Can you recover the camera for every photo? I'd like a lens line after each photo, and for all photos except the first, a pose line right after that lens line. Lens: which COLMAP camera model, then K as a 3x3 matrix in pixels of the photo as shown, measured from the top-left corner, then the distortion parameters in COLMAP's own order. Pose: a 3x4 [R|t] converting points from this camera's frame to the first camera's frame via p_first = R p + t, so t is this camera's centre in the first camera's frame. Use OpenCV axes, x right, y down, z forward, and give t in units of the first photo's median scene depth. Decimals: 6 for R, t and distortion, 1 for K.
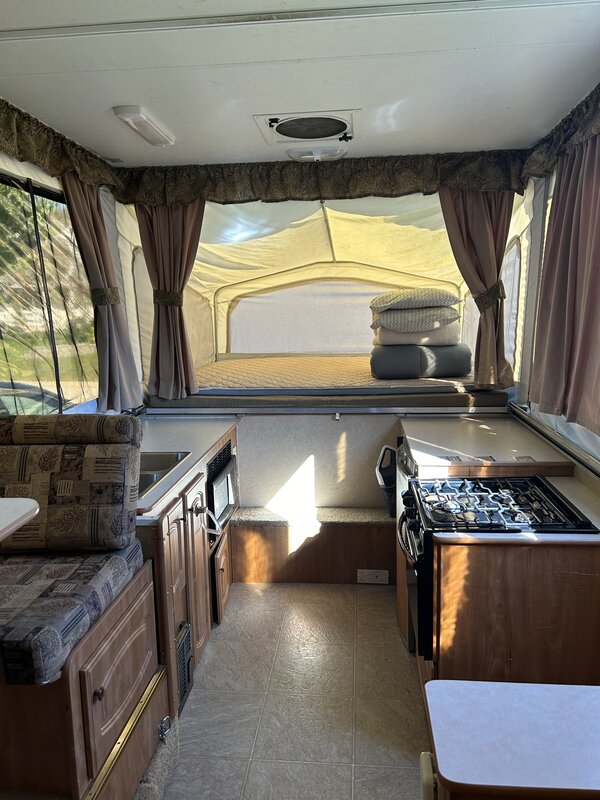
lens RADIAL K [[604.3, 0, 305.0], [0, 604.3, 402.4], [0, 0, 1]] dist [0.032662, -0.041131]
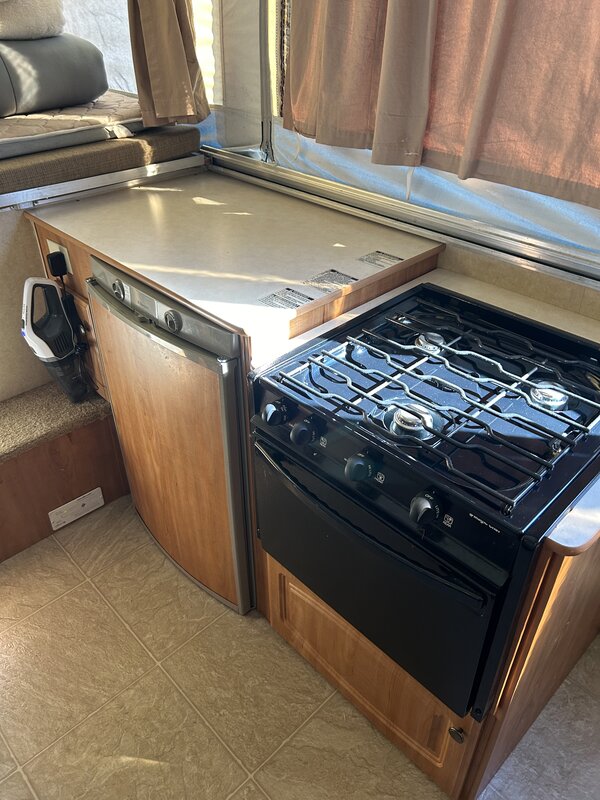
lens RADIAL K [[604.3, 0, 301.0], [0, 604.3, 396.0], [0, 0, 1]] dist [0.032662, -0.041131]
pose [[0.654547, -0.412589, 0.633513, -0.070032], [0.109183, 0.880760, 0.460805, -0.047225], [-0.748096, -0.232450, 0.621547, 0.520803]]
